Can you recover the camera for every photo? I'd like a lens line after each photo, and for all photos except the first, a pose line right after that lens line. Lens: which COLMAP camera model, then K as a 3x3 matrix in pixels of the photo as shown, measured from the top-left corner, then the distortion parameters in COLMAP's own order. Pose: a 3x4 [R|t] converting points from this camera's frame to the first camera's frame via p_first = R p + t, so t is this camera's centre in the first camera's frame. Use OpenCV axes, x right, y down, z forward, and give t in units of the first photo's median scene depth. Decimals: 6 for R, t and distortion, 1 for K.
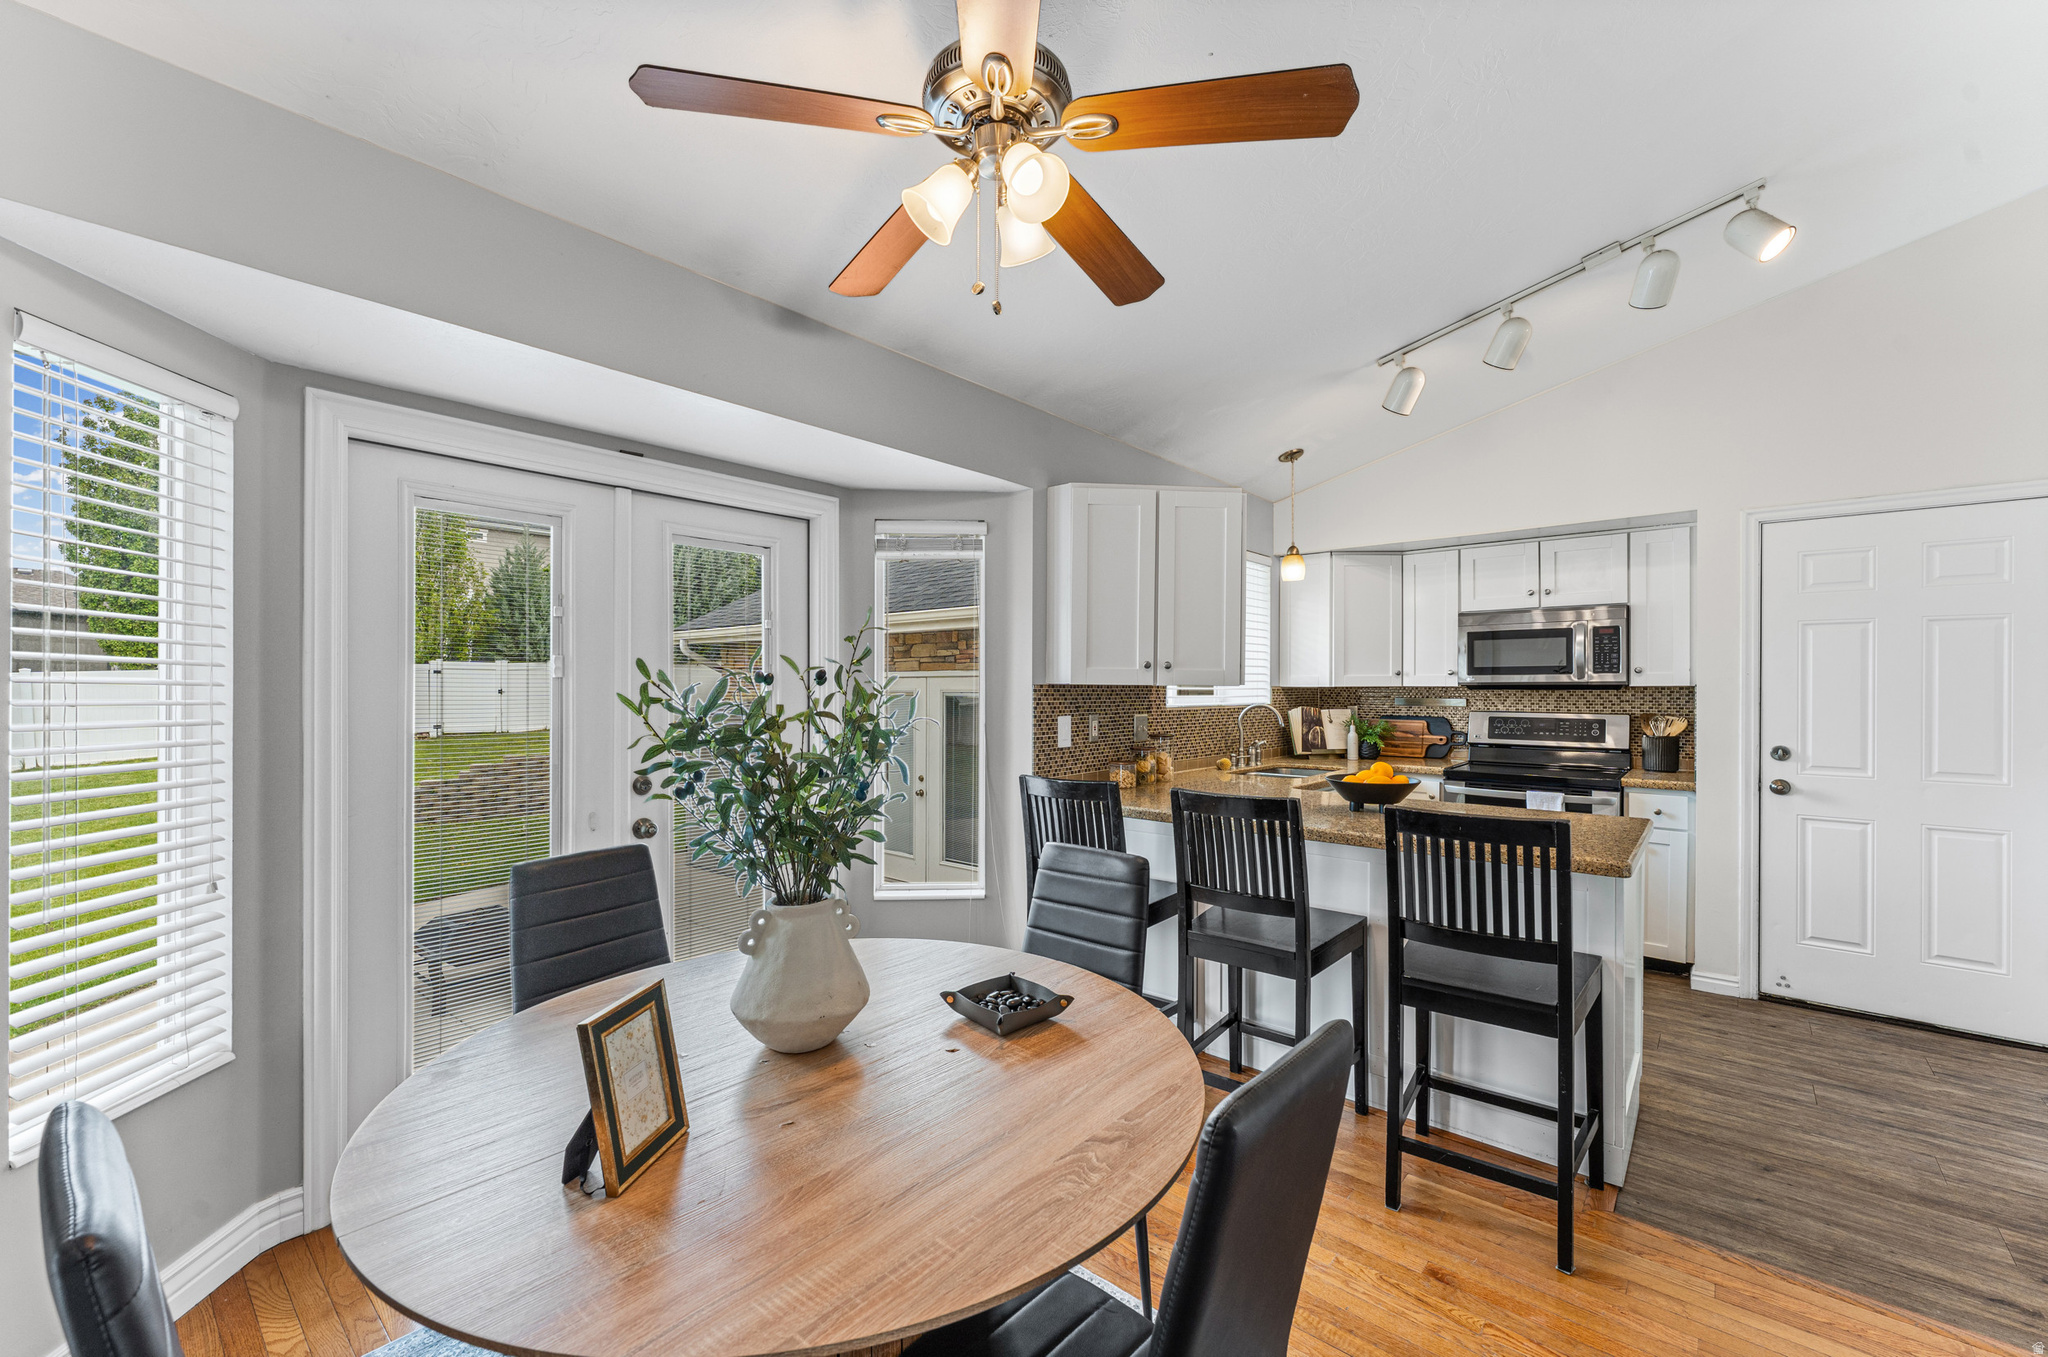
lens RADIAL K [[837.5, 0, 1008.7], [0, 837.5, 685.9], [0, 0, 1]] dist [0.000184, 0.000377]
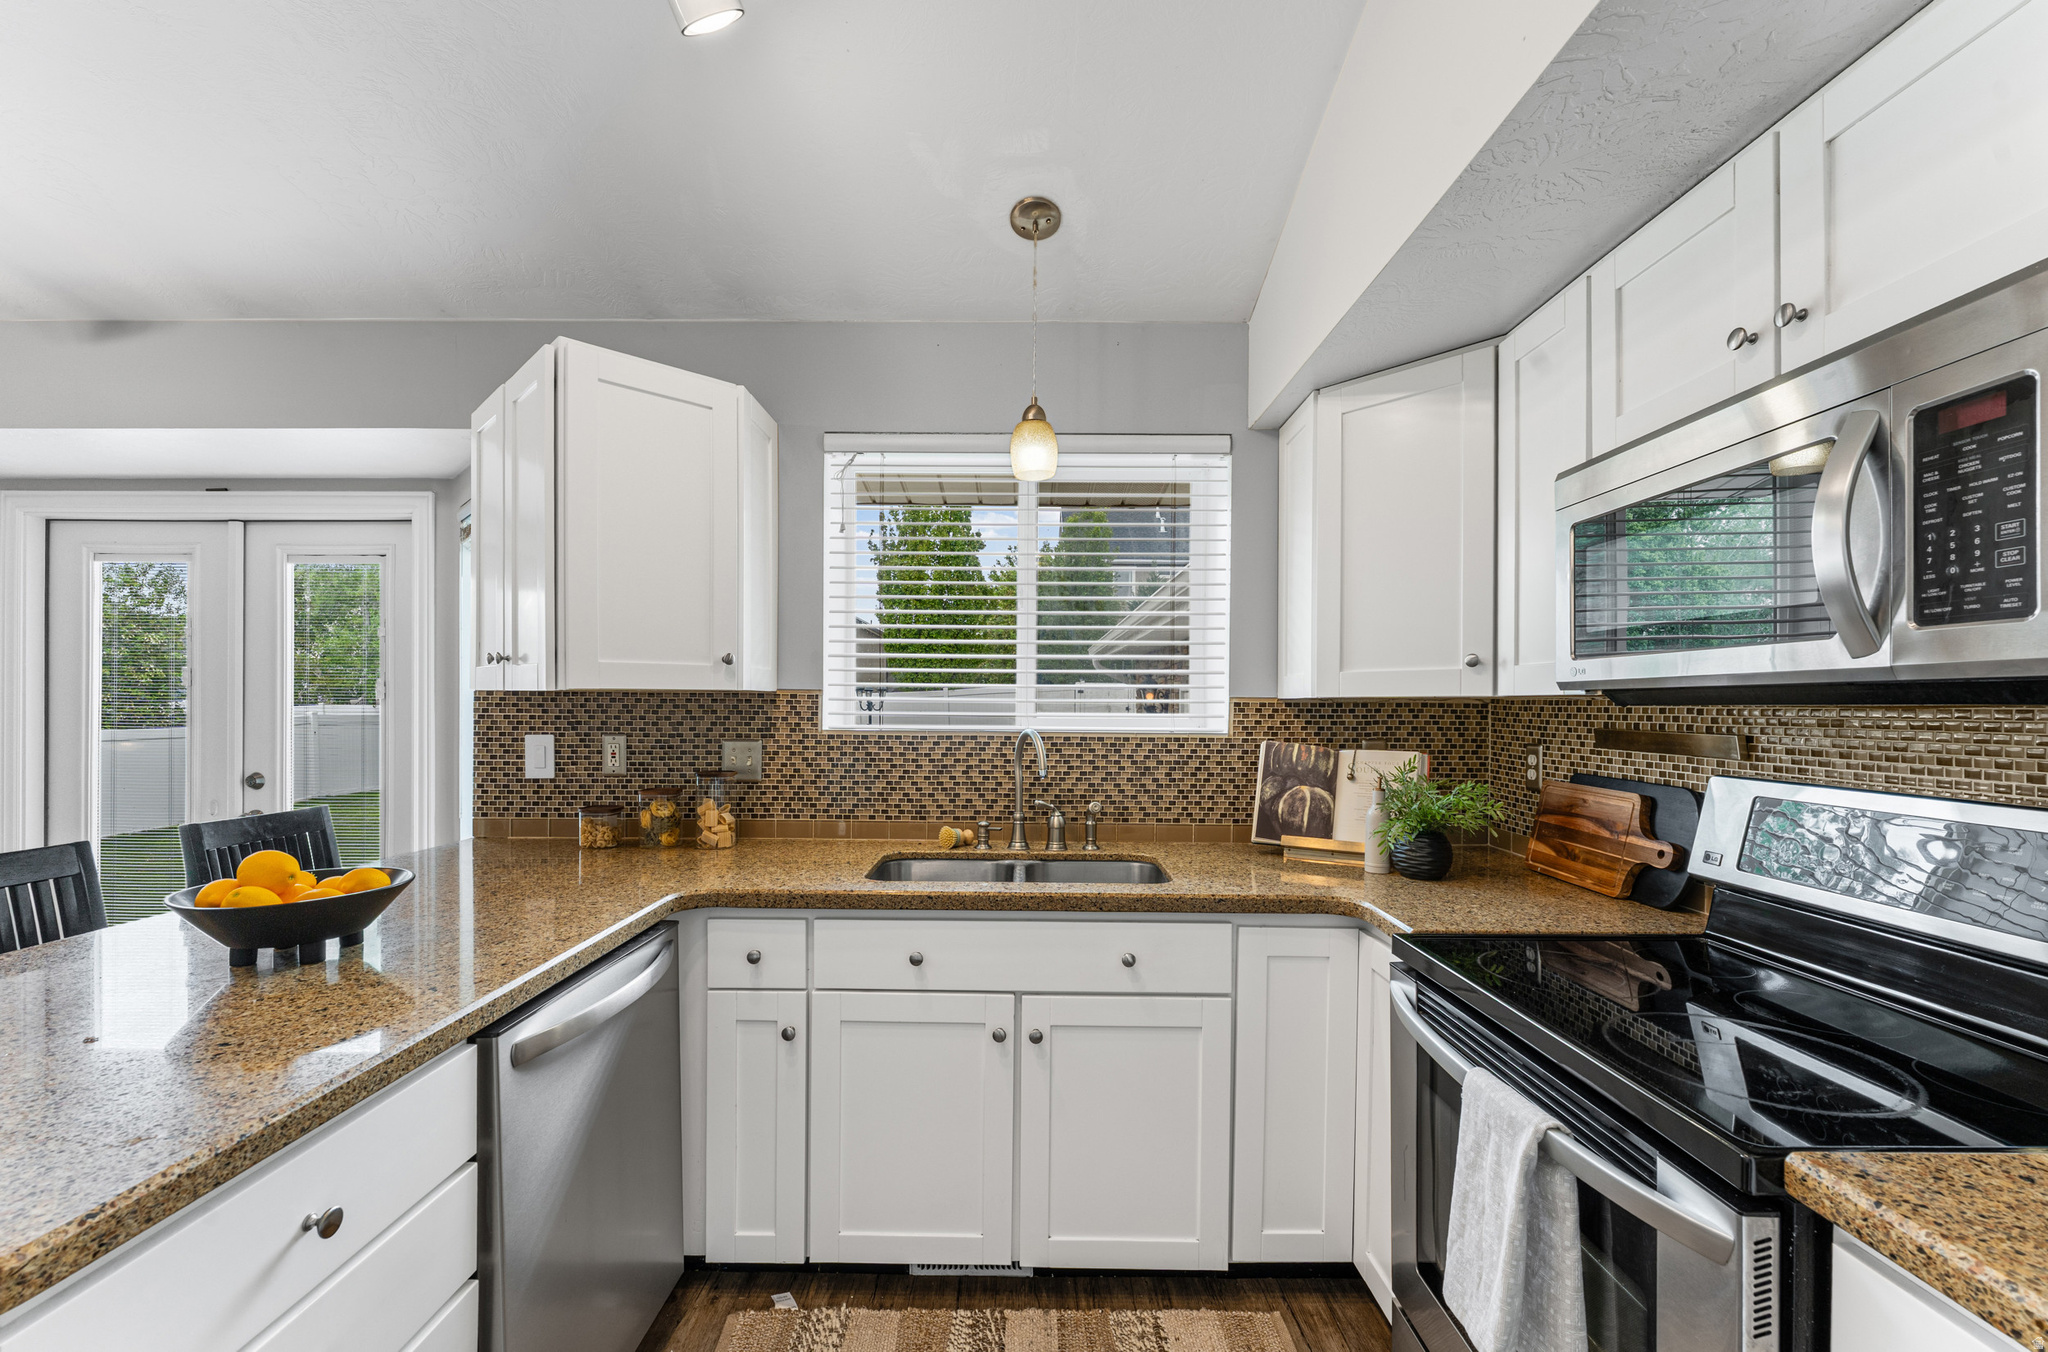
lens RADIAL K [[837.5, 0, 1022.2], [0, 837.5, 708.9], [0, 0, 1]] dist [0.000184, 0.000377]
pose [[0.645429, 0.008187, -0.763777, 0.722641], [-0.005562, 0.999966, 0.006018, 0.005859], [0.763800, 0.000364, 0.645453, 0.697052]]
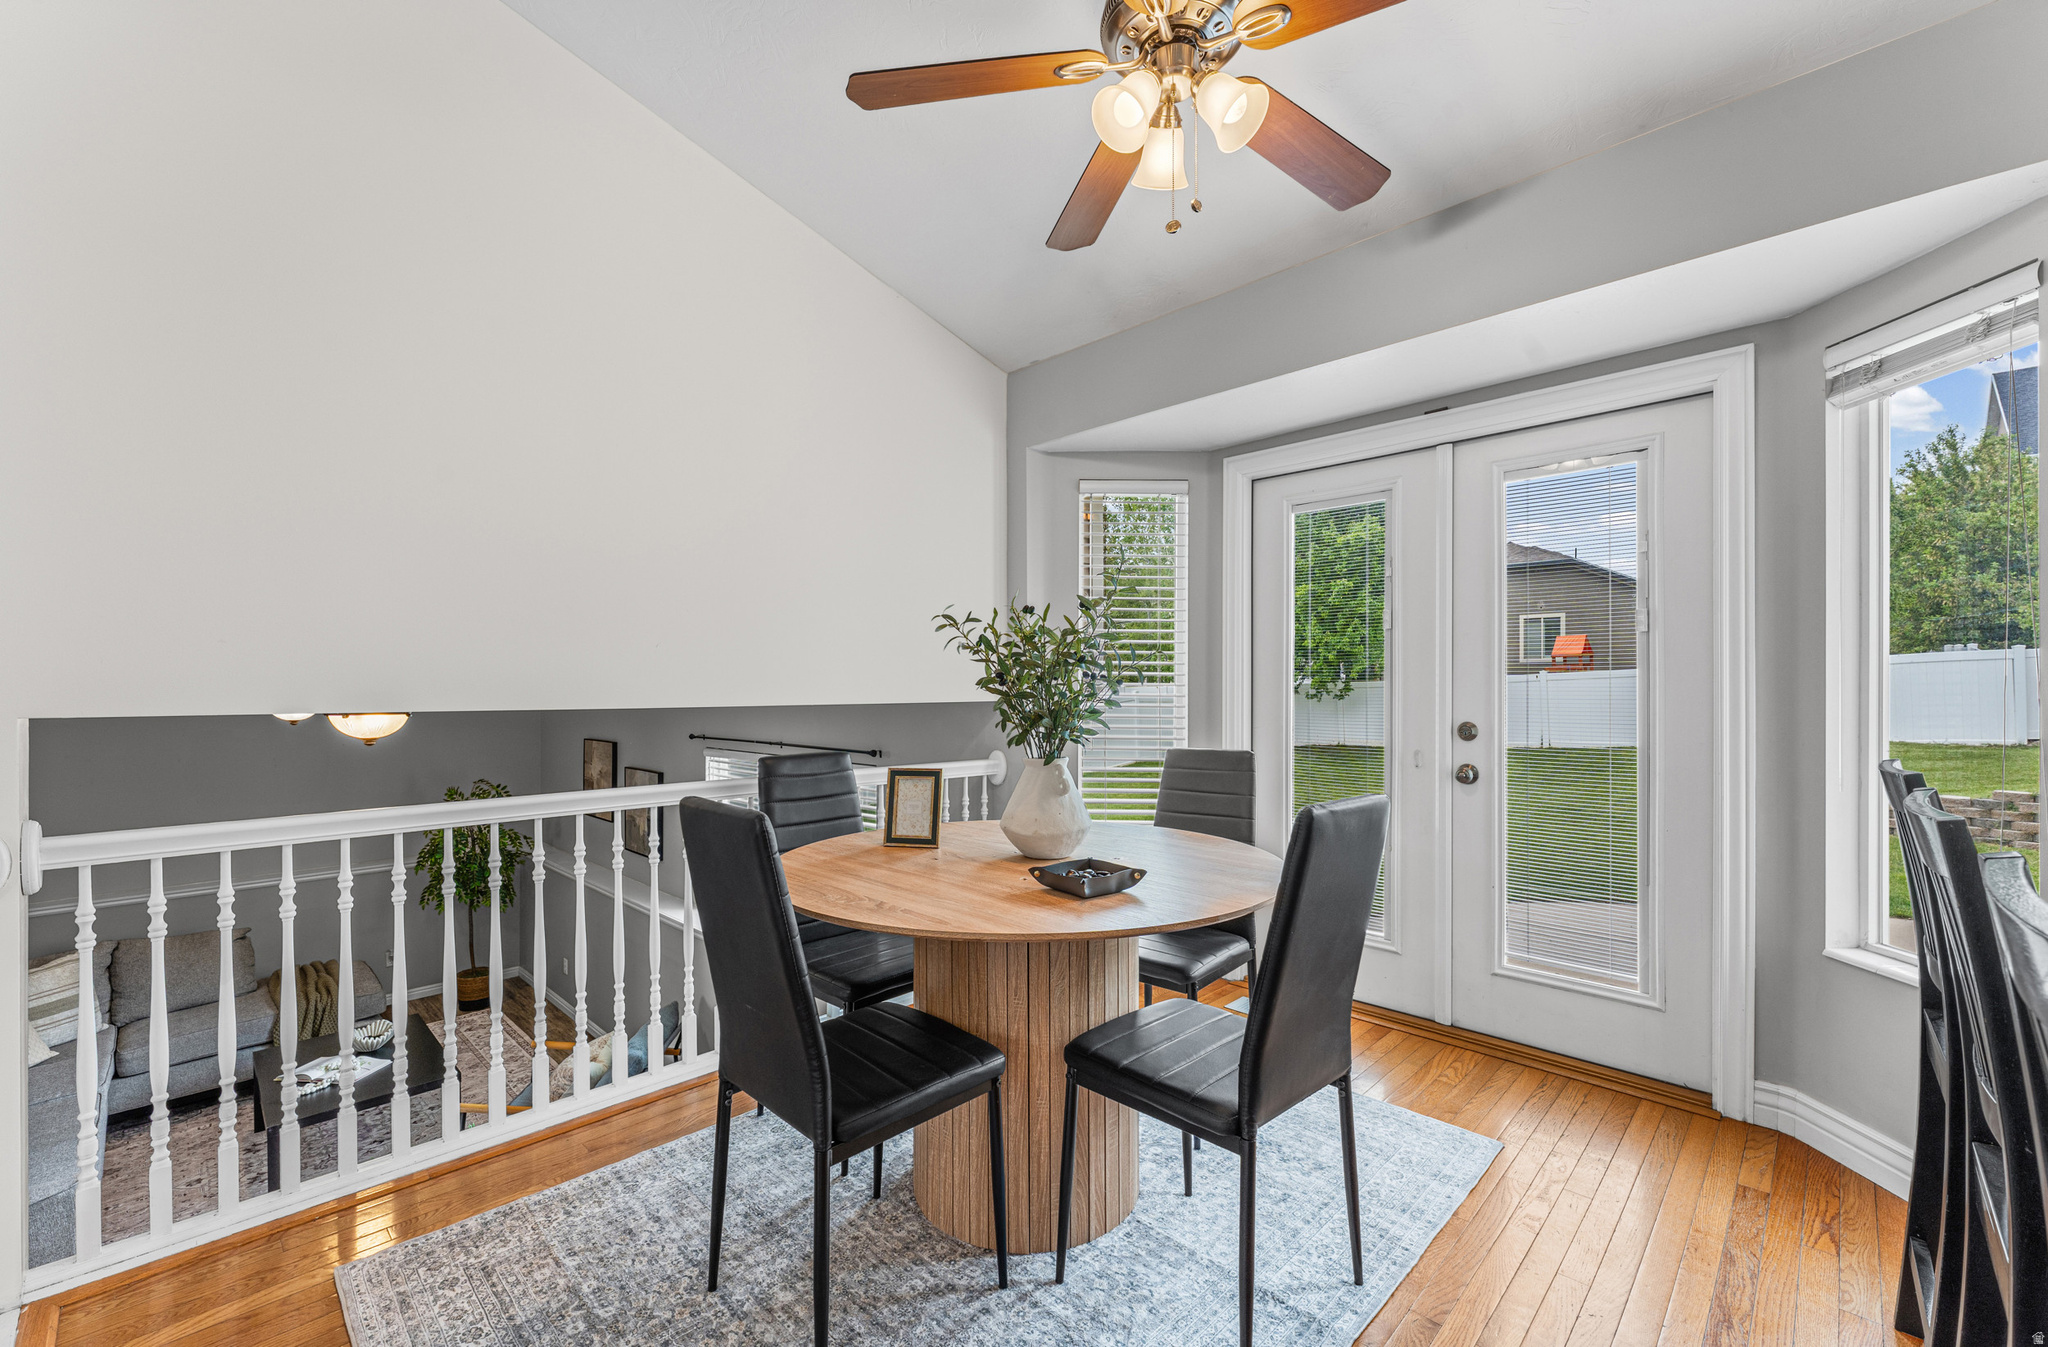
lens RADIAL K [[837.5, 0, 1018.7], [0, 837.5, 688.2], [0, 0, 1]] dist [0.000184, 0.000377]
pose [[-0.059443, 0.002631, -0.998228, 0.397473], [0.002806, 0.999993, 0.002469, 0.041349], [0.998228, -0.002654, -0.059450, 0.341419]]
